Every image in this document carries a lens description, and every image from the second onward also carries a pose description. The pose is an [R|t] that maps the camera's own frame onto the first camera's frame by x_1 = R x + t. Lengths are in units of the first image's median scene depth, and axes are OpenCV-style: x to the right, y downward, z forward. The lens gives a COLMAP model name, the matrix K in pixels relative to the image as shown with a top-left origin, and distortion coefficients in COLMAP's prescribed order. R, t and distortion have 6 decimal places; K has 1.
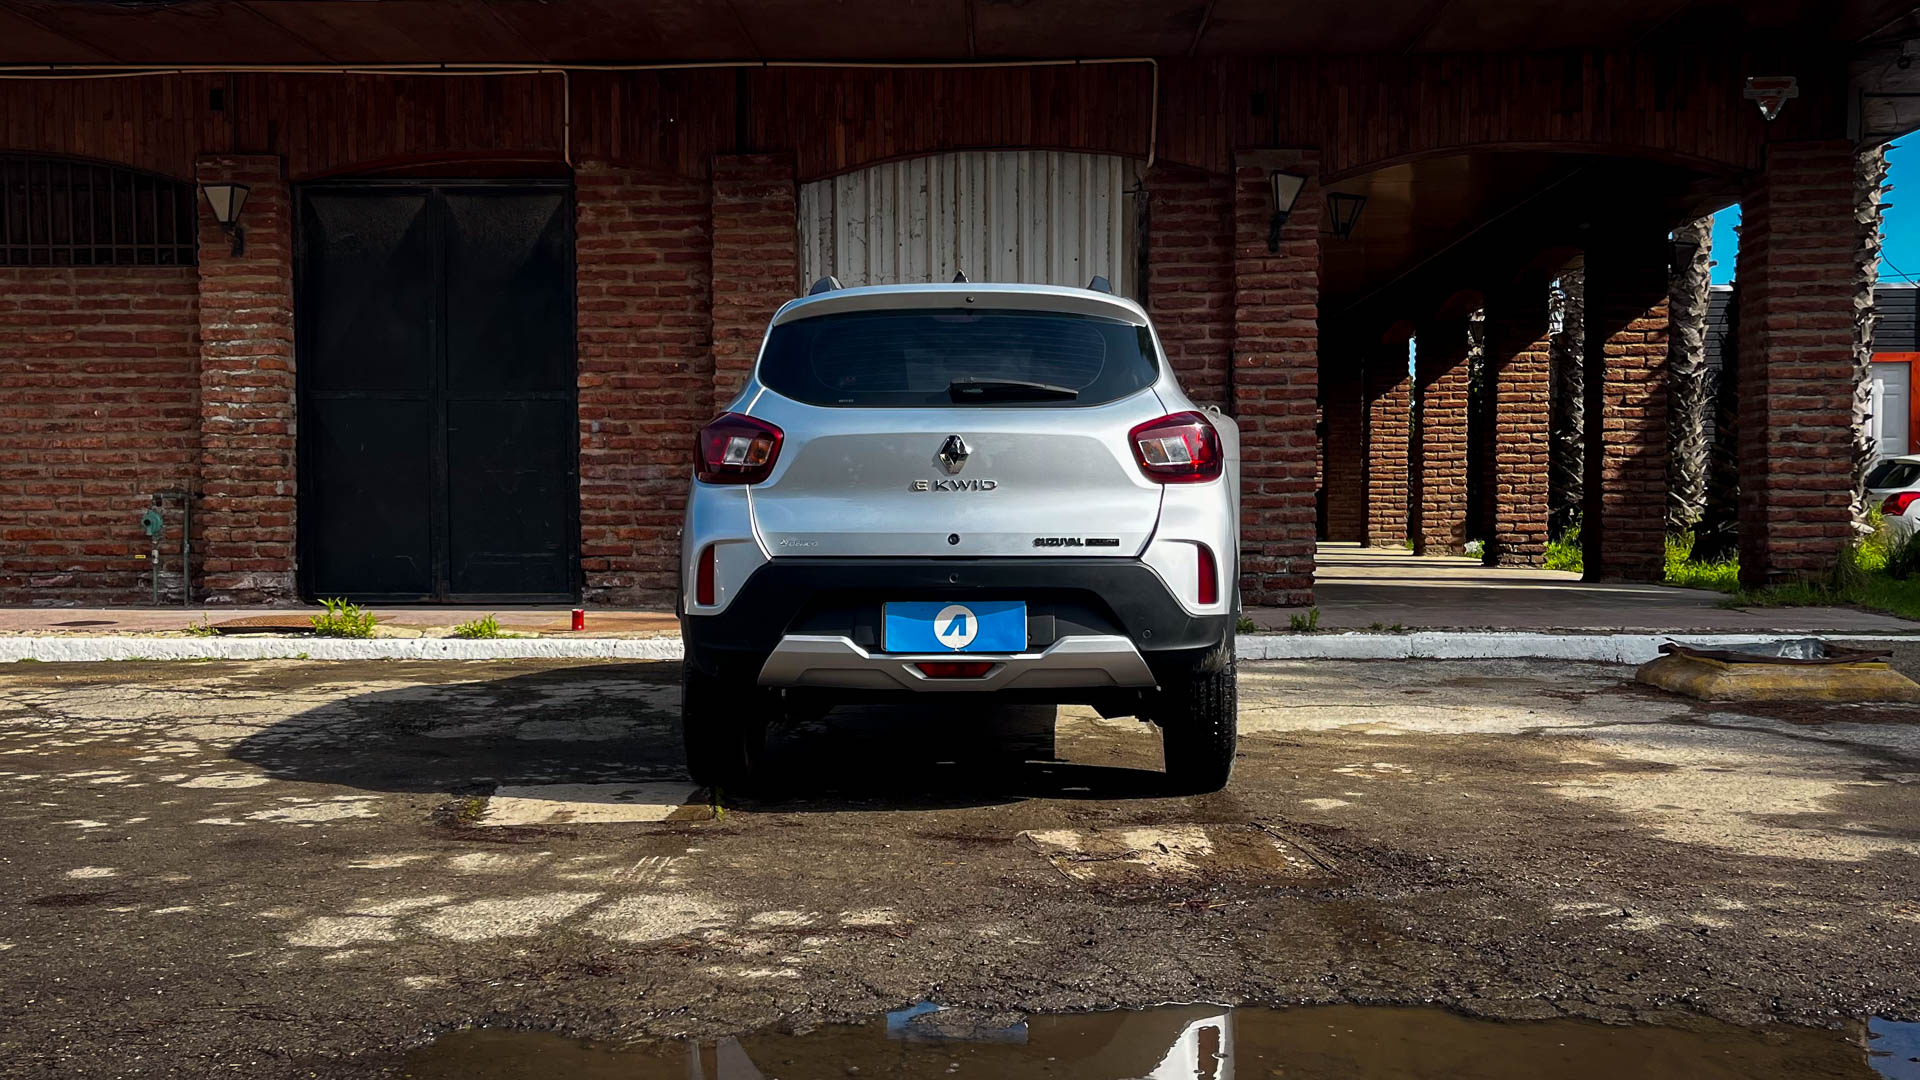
lens RADIAL K [[1755.8, 0, 966.2], [0, 1755.8, 577.2], [0, 0, 1]] dist [0.084559, -0.174875]
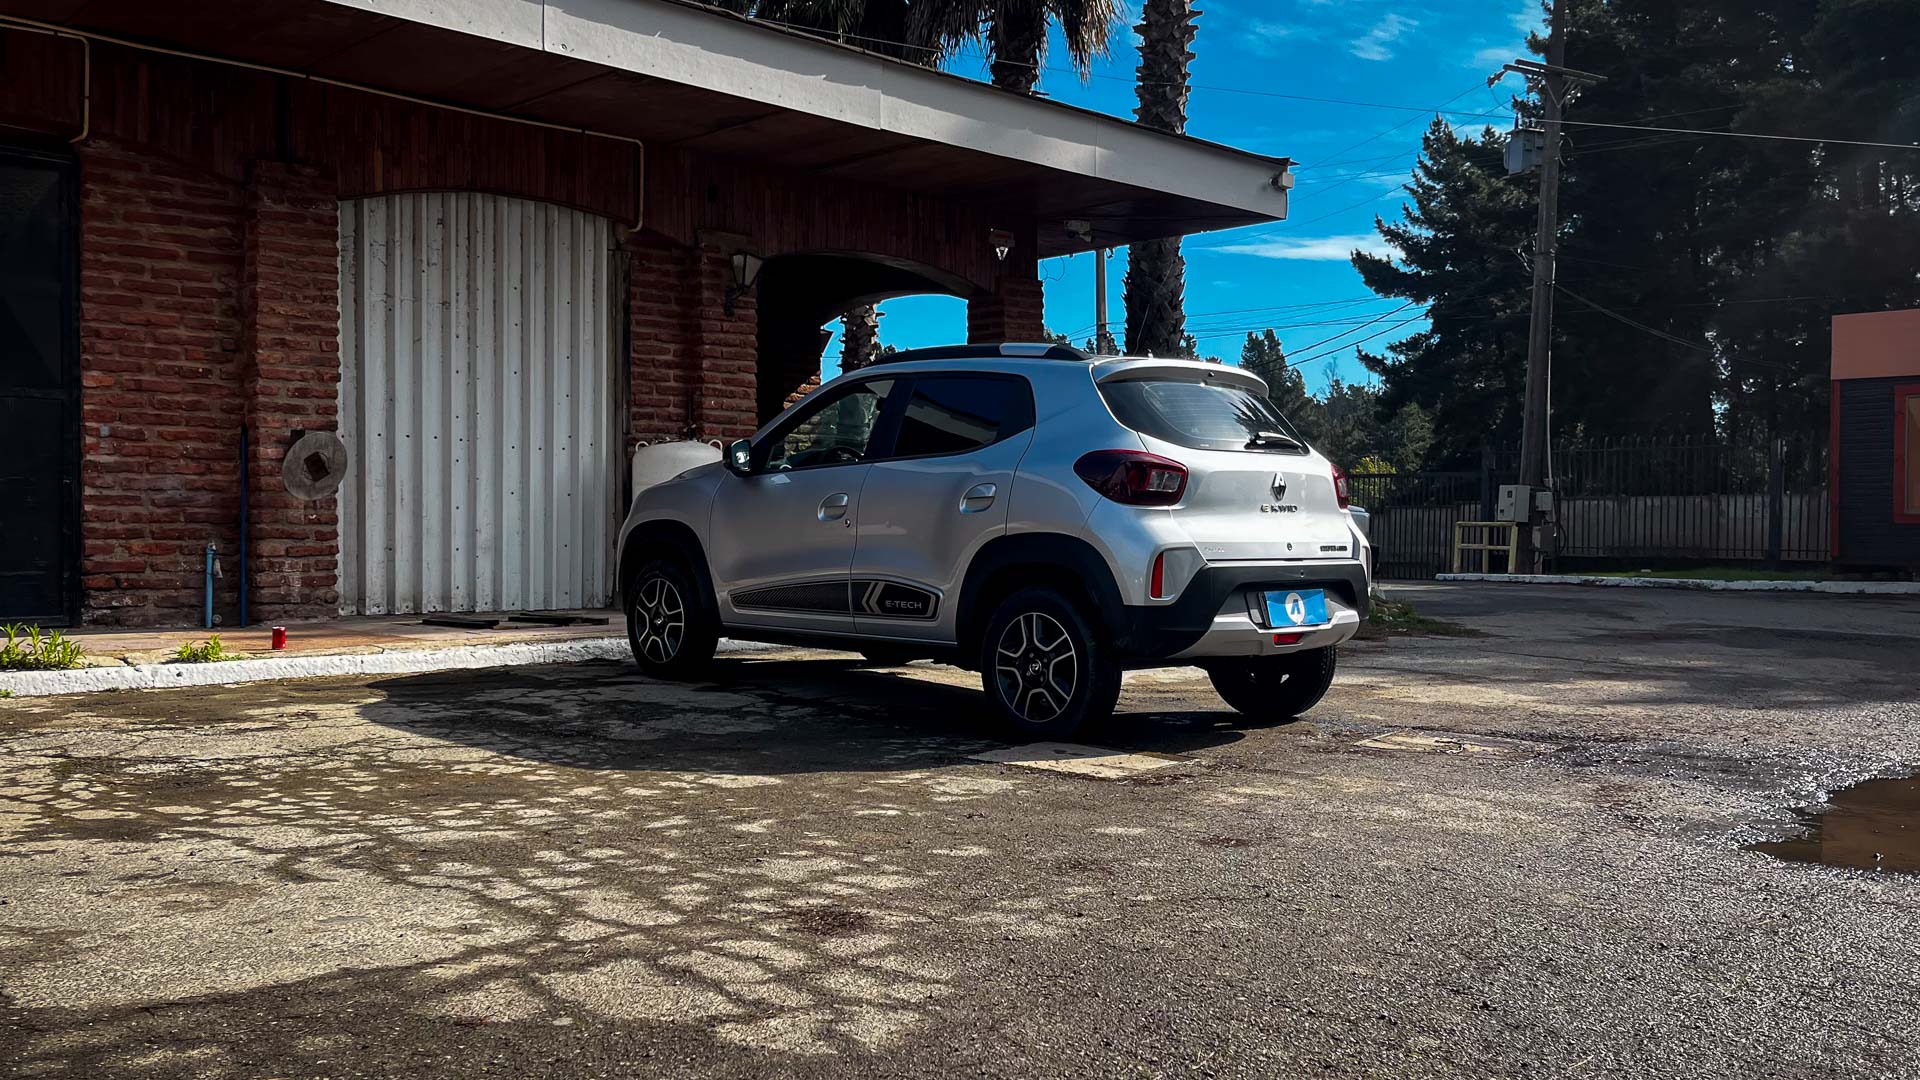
lens RADIAL K [[1591.5, 0, 899.9], [0, 1591.5, 539.0], [0, 0, 1]] dist [0.044992, -0.053038]
pose [[0.724315, 0.001285, 0.689468, -0.490912], [0.020751, 0.999505, -0.023663, -0.001594], [-0.689157, 0.031447, 0.723930, 0.122571]]
